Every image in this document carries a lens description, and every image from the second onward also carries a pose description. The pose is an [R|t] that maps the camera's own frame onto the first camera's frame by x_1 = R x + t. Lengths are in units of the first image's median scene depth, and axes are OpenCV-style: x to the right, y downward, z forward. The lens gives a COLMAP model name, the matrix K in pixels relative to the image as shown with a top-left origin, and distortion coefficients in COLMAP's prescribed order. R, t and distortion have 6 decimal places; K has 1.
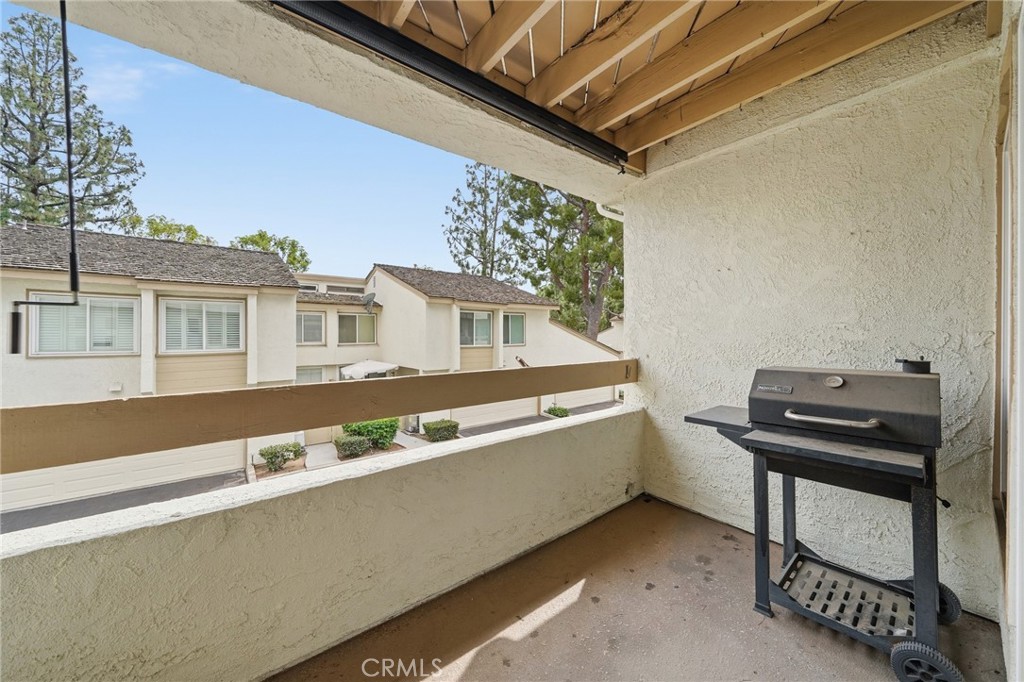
lens RADIAL K [[363.9, 0, 505.7], [0, 363.9, 336.1], [0, 0, 1]] dist [-0.004105, 0.000028]
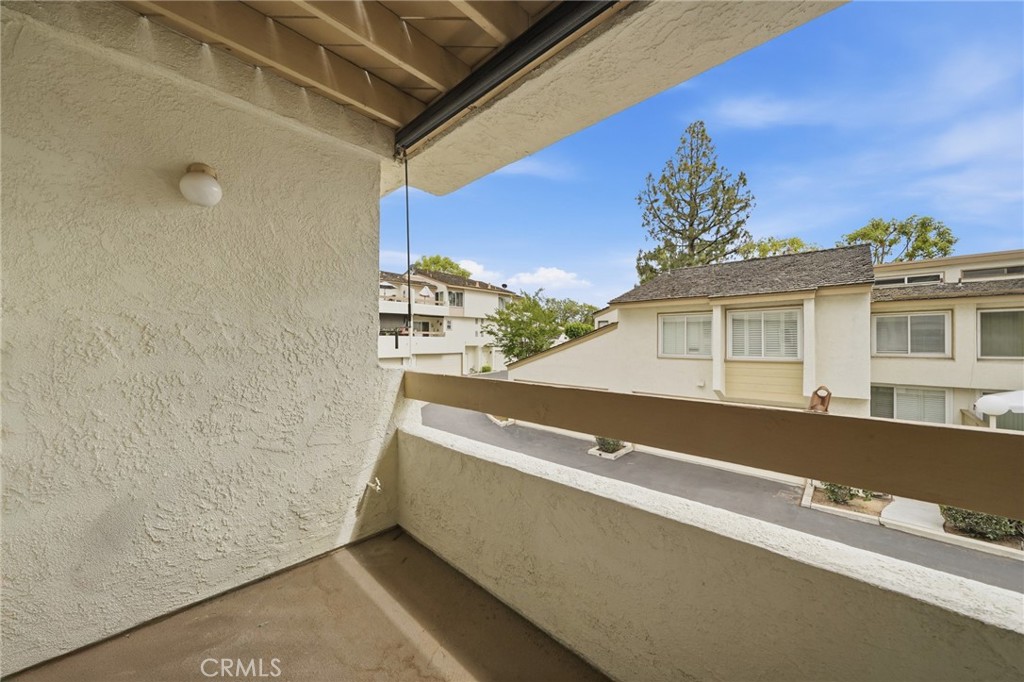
lens RADIAL K [[363.9, 0, 509.6], [0, 363.9, 343.4], [0, 0, 1]] dist [-0.004105, 0.000028]
pose [[0.140377, 0.002920, -0.990094, 0.096782], [-0.005830, 0.999981, 0.002122, 0.000140], [0.990081, 0.005475, 0.140391, 0.117044]]
